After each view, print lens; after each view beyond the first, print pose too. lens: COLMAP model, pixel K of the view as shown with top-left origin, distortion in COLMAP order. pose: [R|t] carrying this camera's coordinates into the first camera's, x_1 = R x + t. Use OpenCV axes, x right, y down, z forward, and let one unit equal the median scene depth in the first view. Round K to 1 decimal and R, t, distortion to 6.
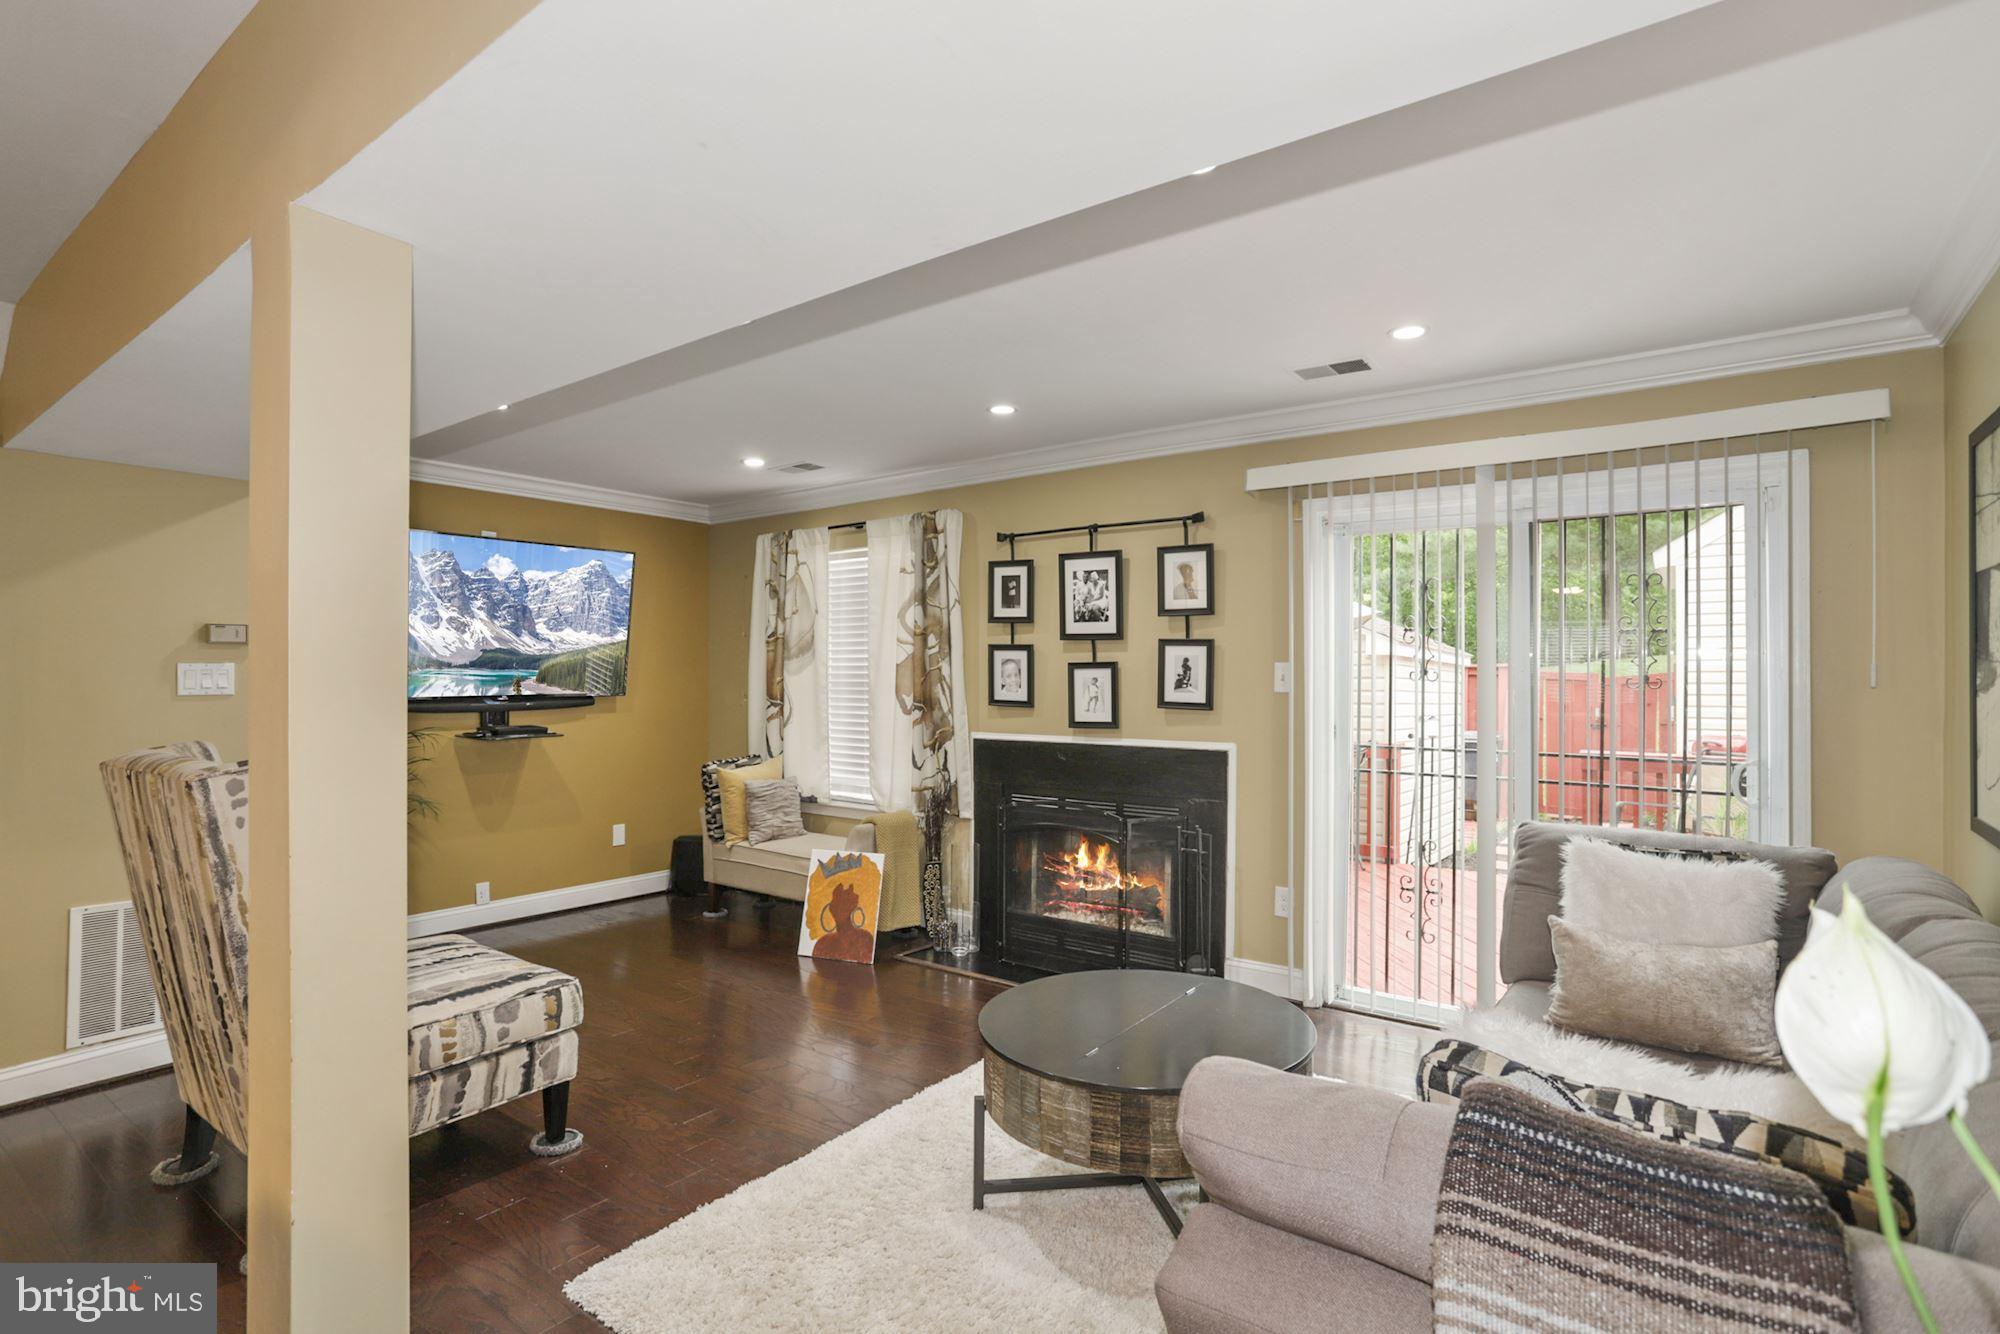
lens RADIAL K [[988.9, 0, 989.9], [0, 988.9, 674.1], [0, 0, 1]] dist [-0.045505, 0.021179]
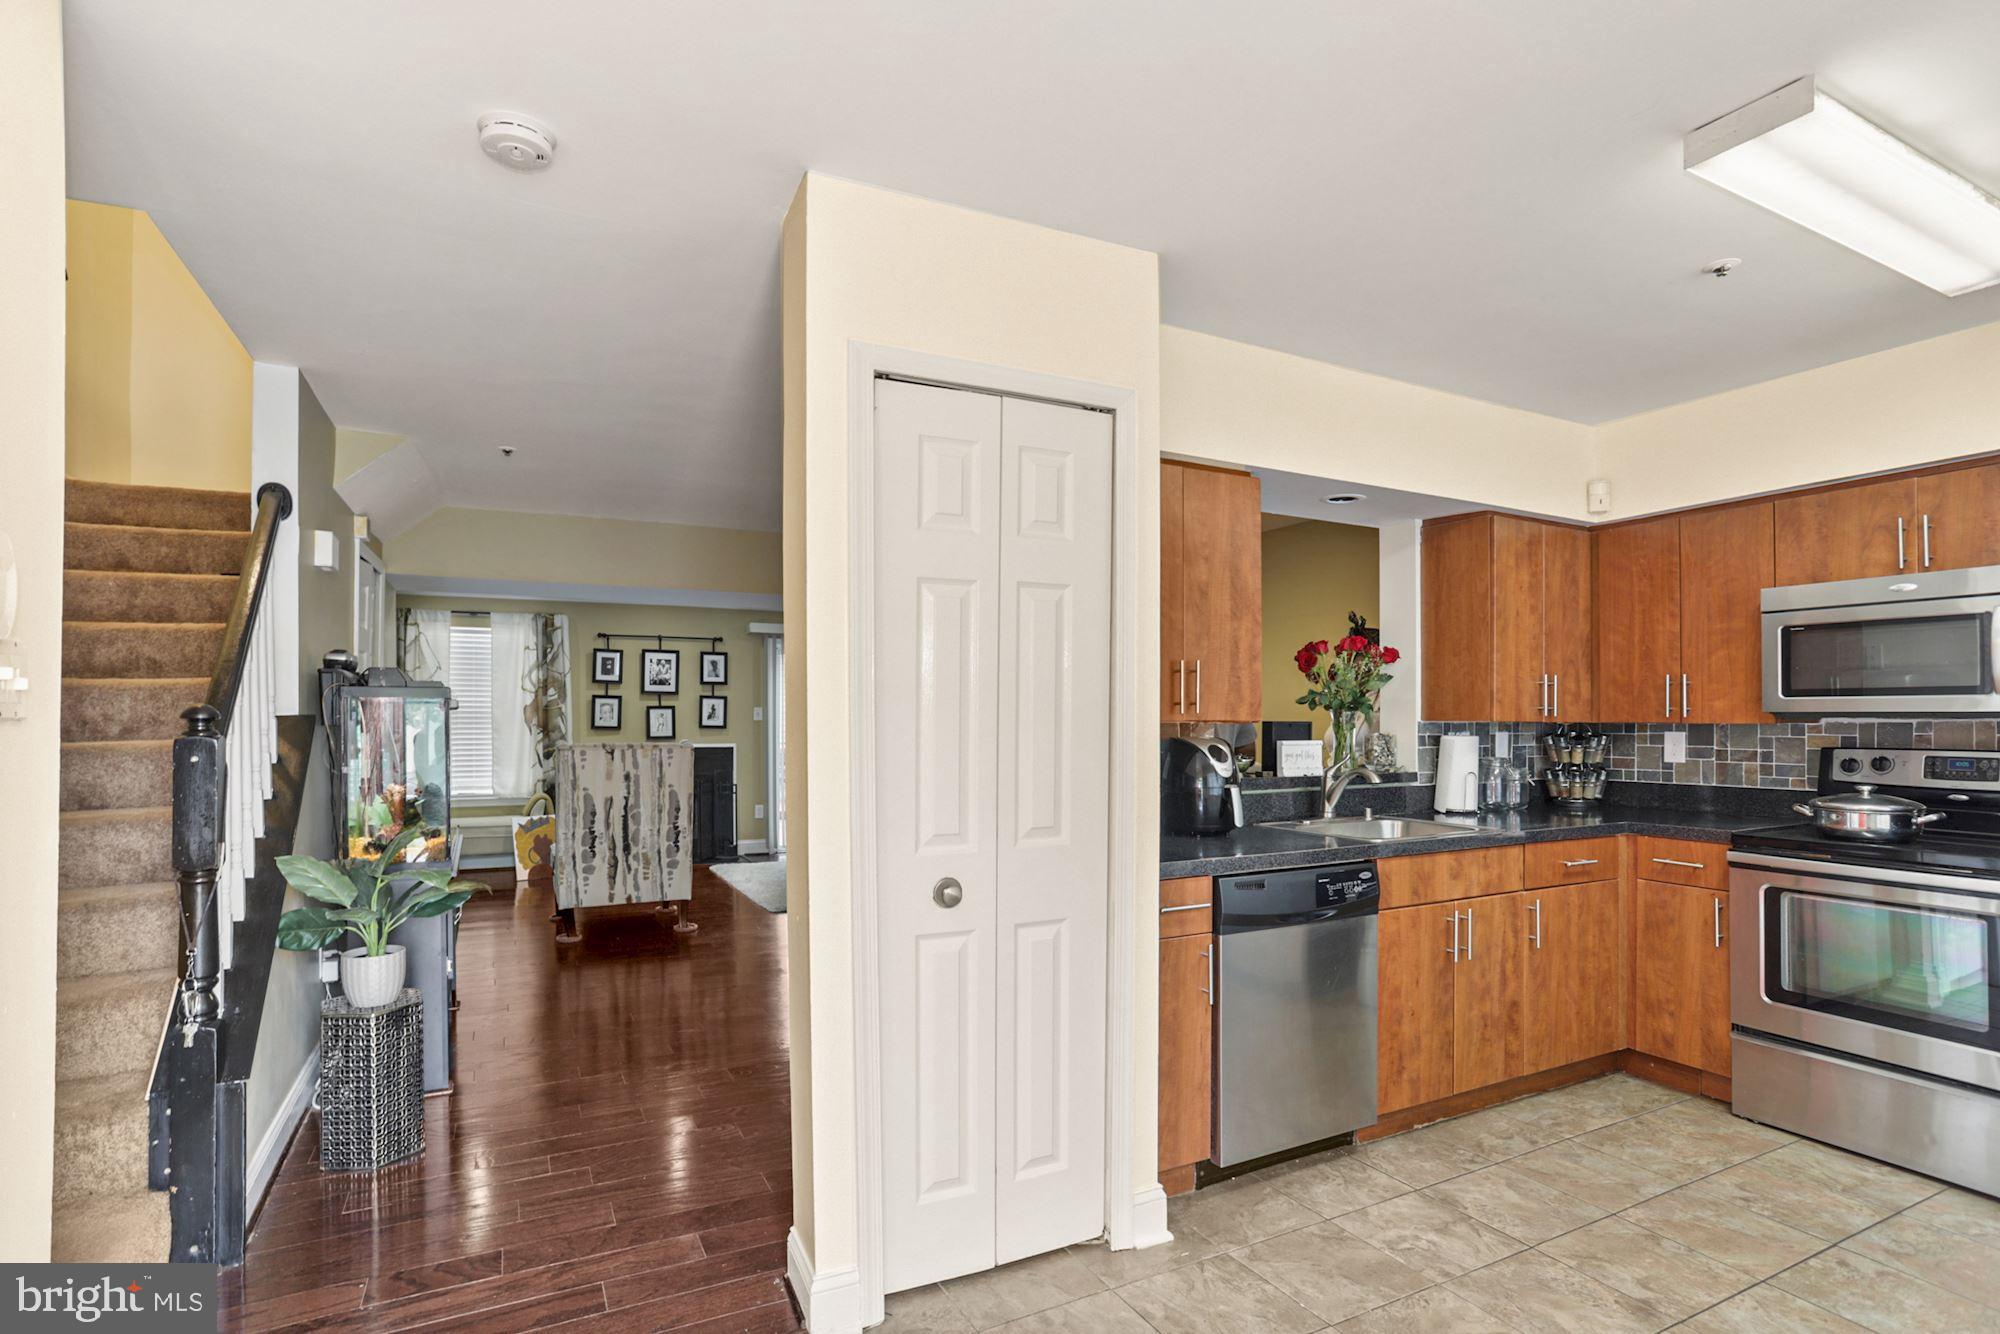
lens RADIAL K [[988.9, 0, 985.3], [0, 988.9, 715.5], [0, 0, 1]] dist [-0.045505, 0.021179]
pose [[0.430983, 0.005445, 0.902344, -1.382488], [-0.002742, 0.999985, -0.004724, 0.014564], [-0.902356, -0.000438, 0.430991, -0.426539]]
